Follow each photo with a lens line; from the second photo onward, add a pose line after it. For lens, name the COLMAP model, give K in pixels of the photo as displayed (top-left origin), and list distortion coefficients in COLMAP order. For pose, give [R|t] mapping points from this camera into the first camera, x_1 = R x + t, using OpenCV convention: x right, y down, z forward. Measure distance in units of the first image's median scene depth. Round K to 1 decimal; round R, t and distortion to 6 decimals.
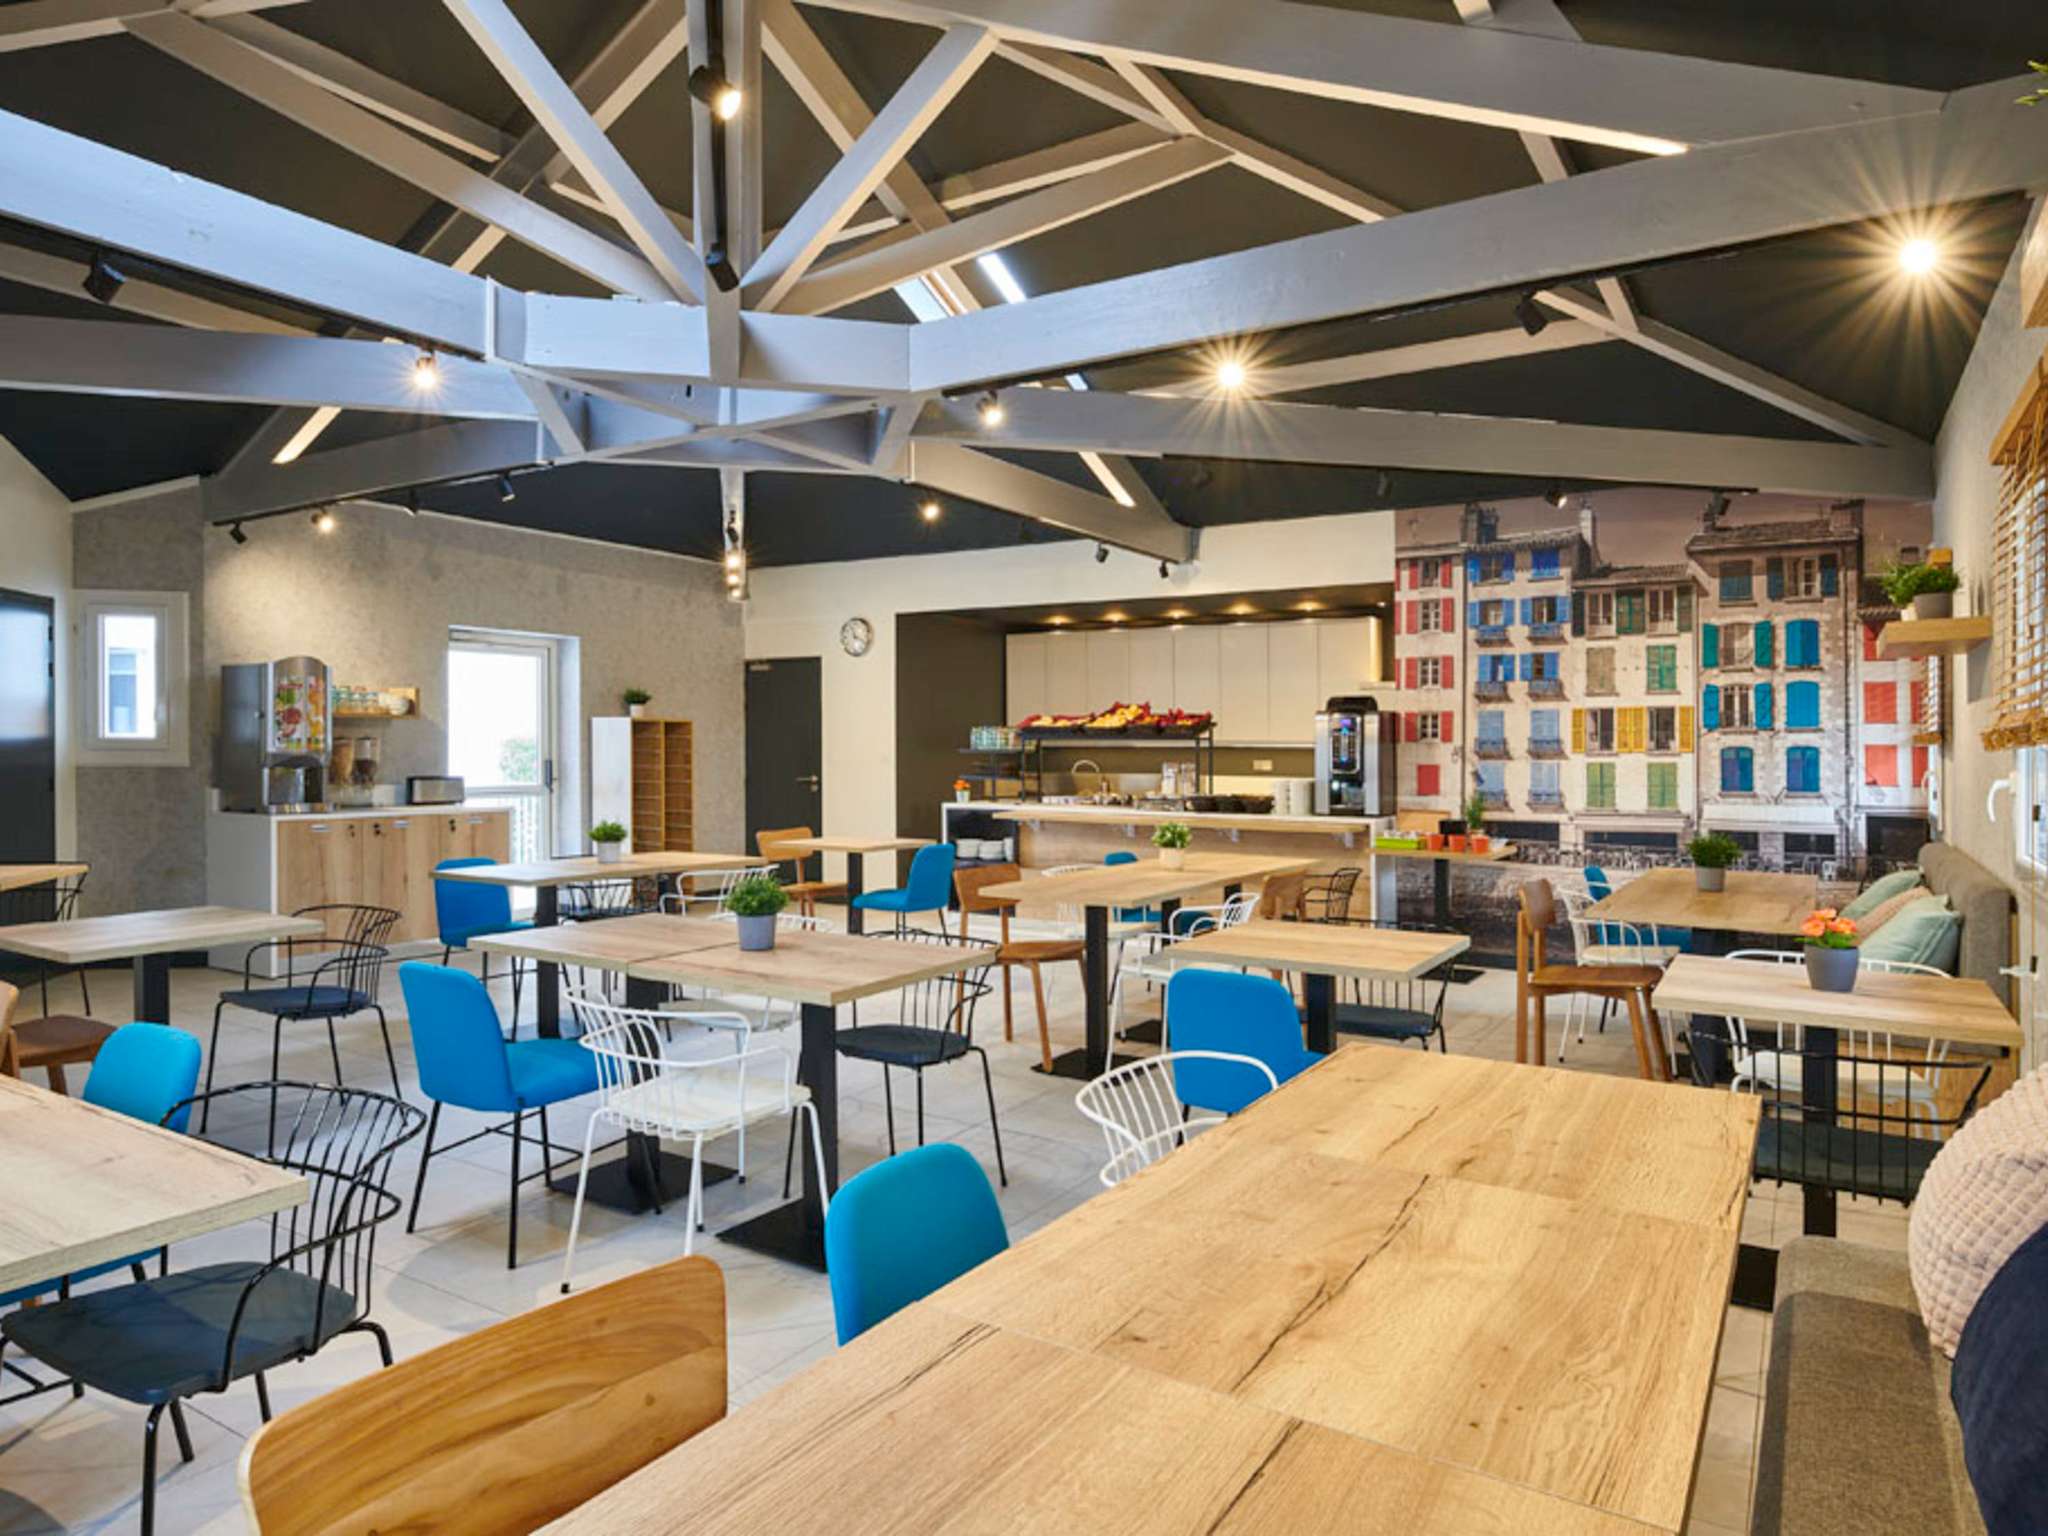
lens RADIAL K [[1236.7, 0, 1038.8], [0, 1236.7, 733.1], [0, 0, 1]] dist [0.002218, -0.000606]
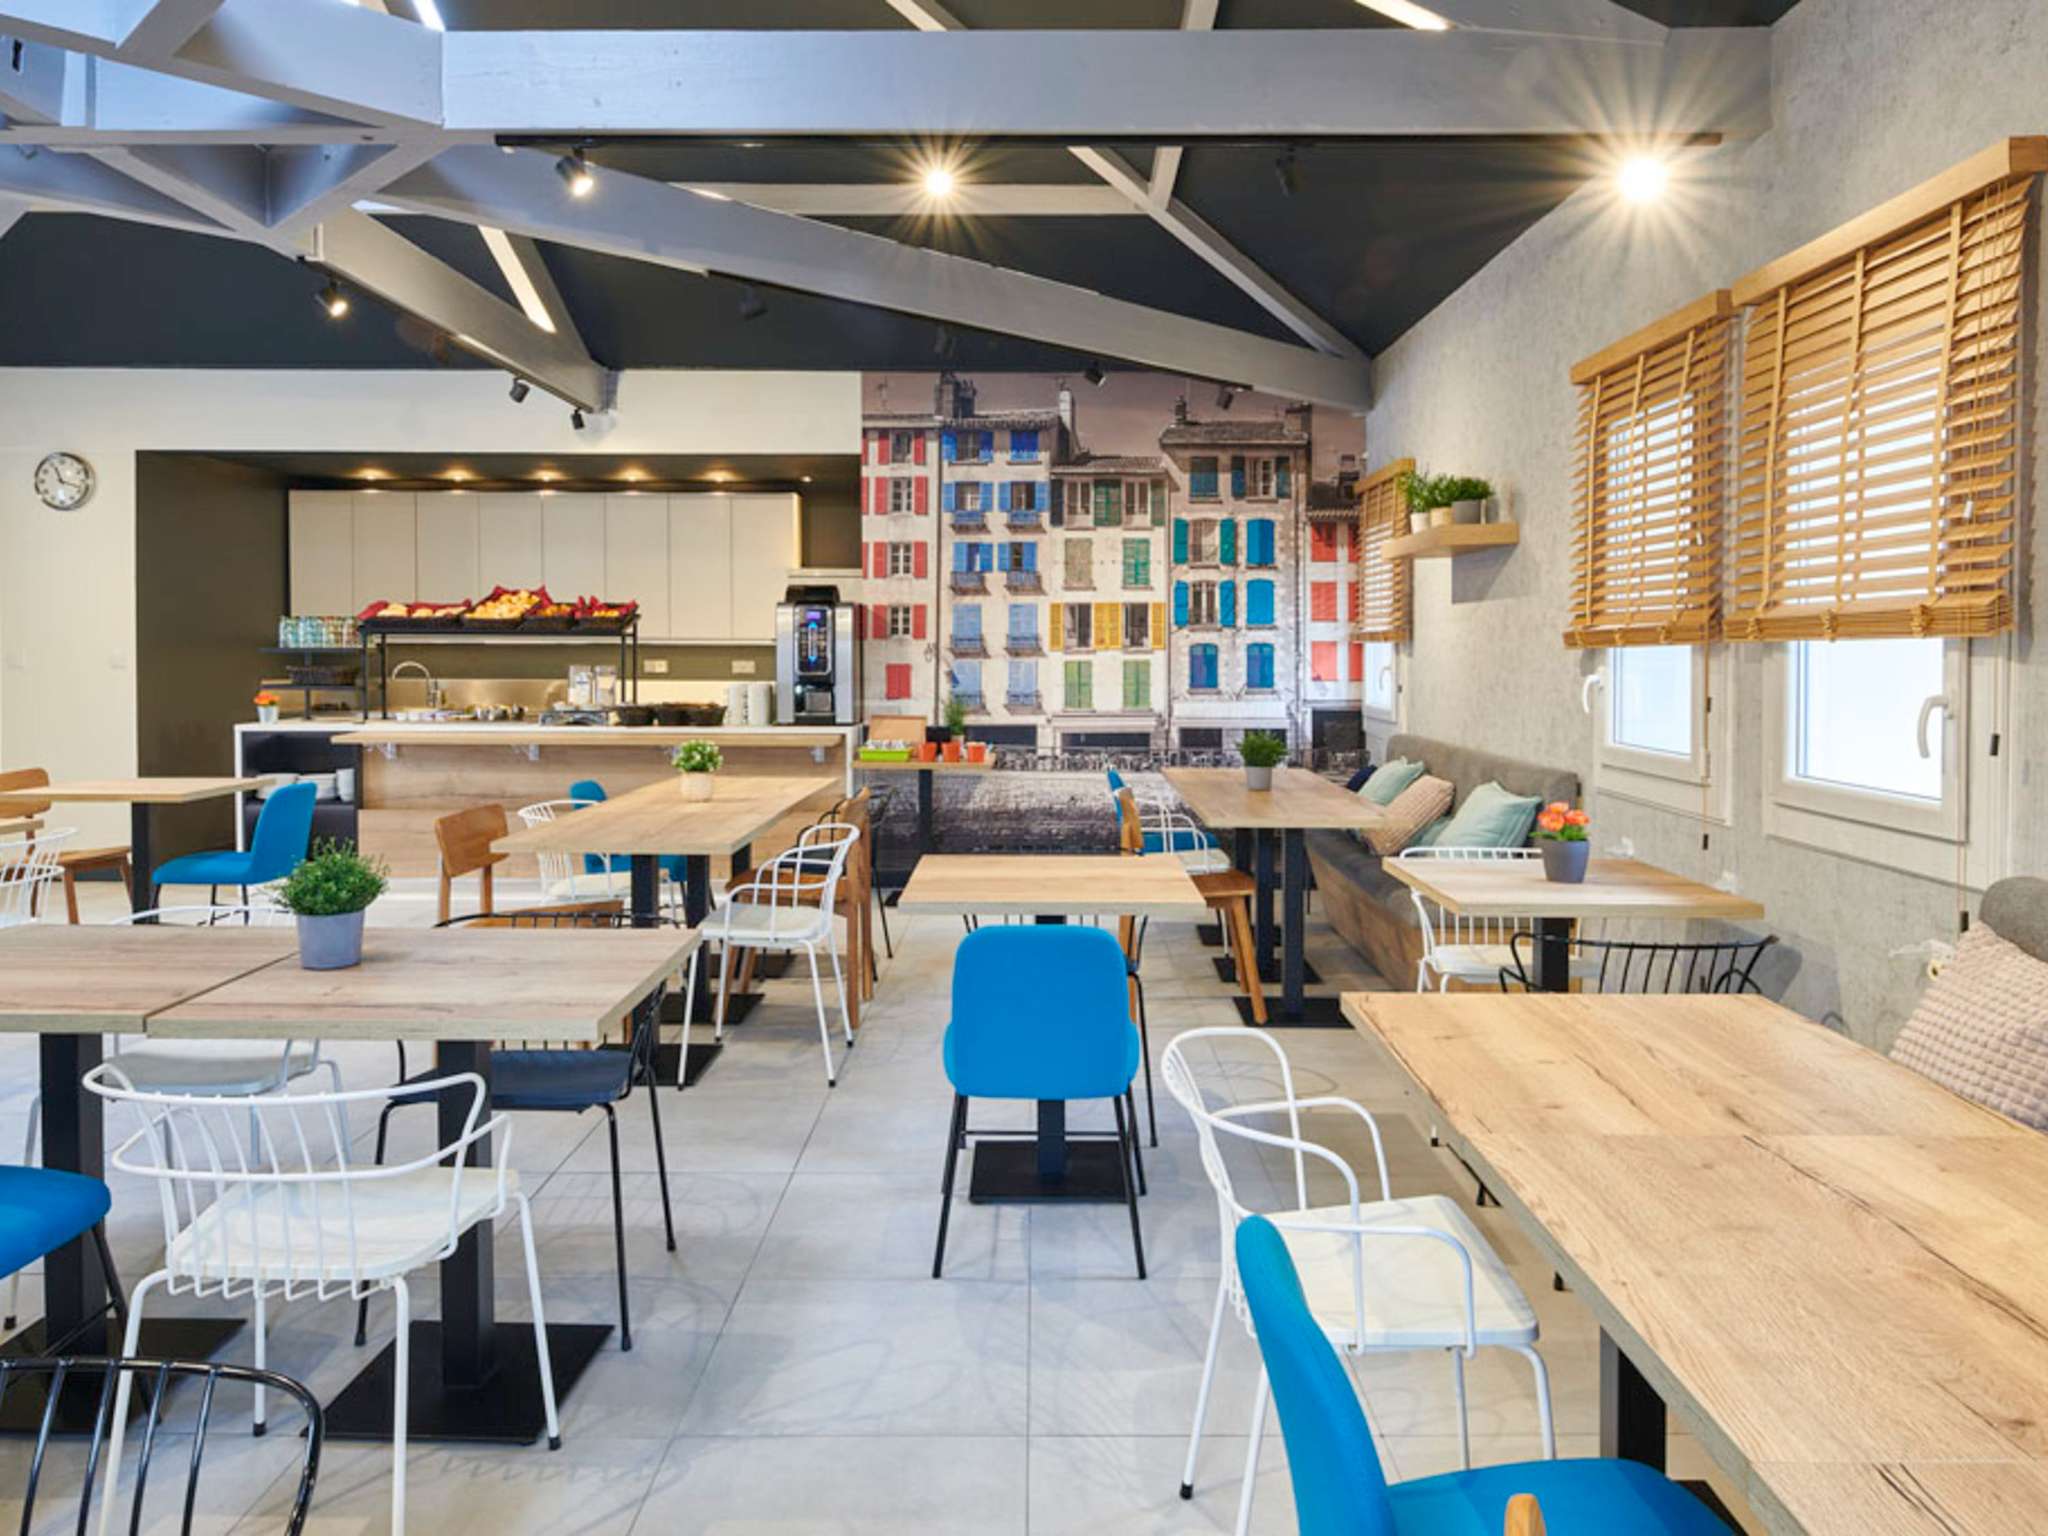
lens RADIAL K [[1420.4, 0, 1025.2], [0, 1420.4, 651.6], [0, 0, 1]] dist [0.002633, -0.002388]
pose [[0.853322, -0.003993, 0.521369, -0.148196], [-0.004930, 0.999864, 0.015726, 0.000084], [-0.521361, -0.015989, 0.853186, 0.094773]]
